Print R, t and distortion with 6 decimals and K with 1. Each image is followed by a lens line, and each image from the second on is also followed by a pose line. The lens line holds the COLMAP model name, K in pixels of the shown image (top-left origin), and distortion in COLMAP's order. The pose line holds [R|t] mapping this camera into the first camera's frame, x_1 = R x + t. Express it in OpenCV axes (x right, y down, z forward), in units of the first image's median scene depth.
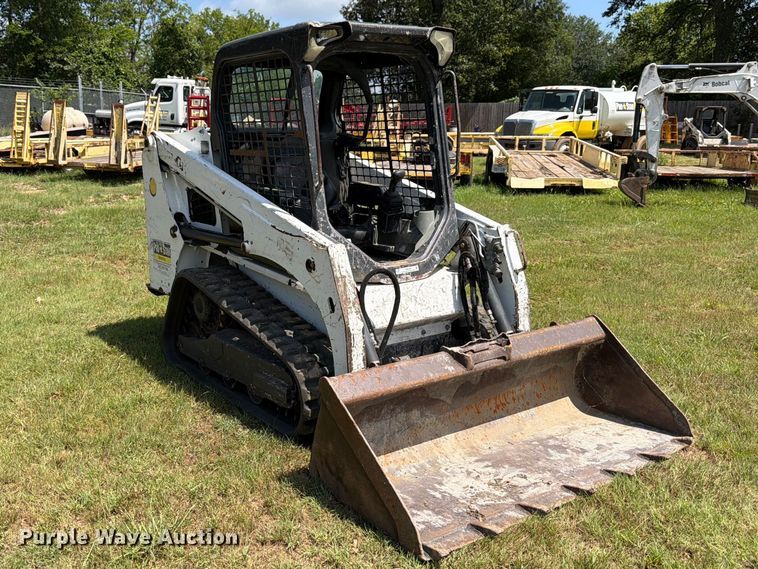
lens RADIAL K [[808.6, 0, 377.1], [0, 808.6, 284.3], [0, 0, 1]] dist [0.028327, 0.000000]
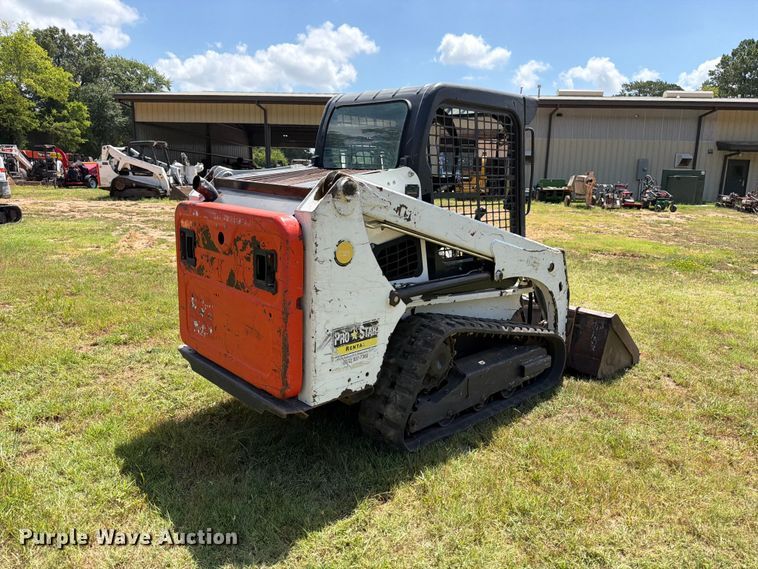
lens RADIAL K [[535.5, 0, 390.0], [0, 535.5, 288.6], [0, 0, 1]] dist [0.048199, -0.061549]
pose [[-0.129413, -0.207519, 0.969633, -0.311176], [0.162278, 0.960240, 0.227168, -0.079663], [-0.978222, 0.186749, -0.090592, 0.423124]]
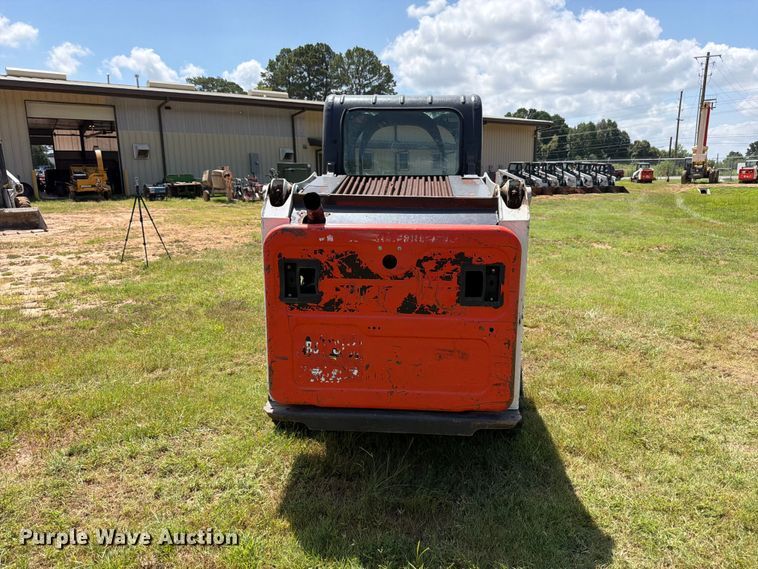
lens RADIAL K [[535.5, 0, 382.9], [0, 535.5, 288.0], [0, 0, 1]] dist [0.048199, -0.061549]
pose [[-0.759591, -0.131717, 0.636924, -0.209943], [0.129599, 0.928989, 0.346675, -0.118178], [-0.637358, 0.345876, -0.688582, 0.599853]]
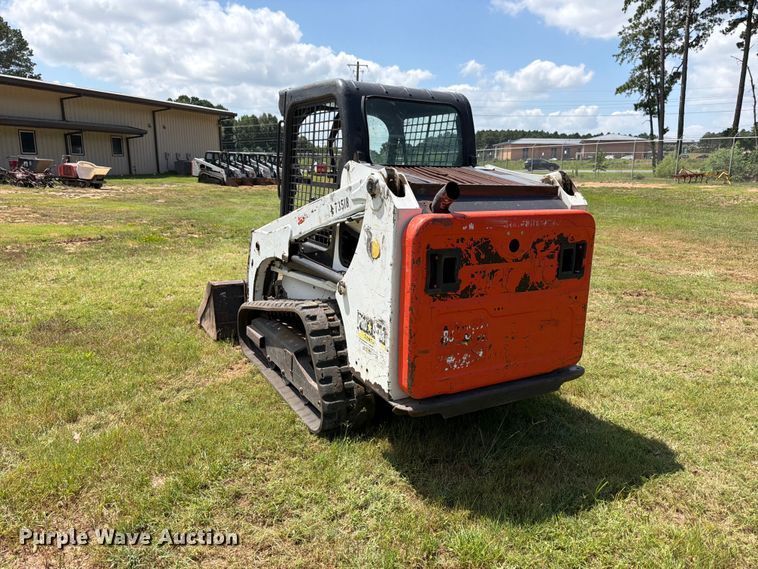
lens RADIAL K [[535.5, 0, 381.5], [0, 535.5, 288.3], [0, 0, 1]] dist [0.048199, -0.061549]
pose [[-0.992124, -0.042950, 0.117669, -0.065413], [0.008273, 0.914862, 0.403682, -0.129271], [-0.124989, 0.401476, -0.907301, 0.663914]]
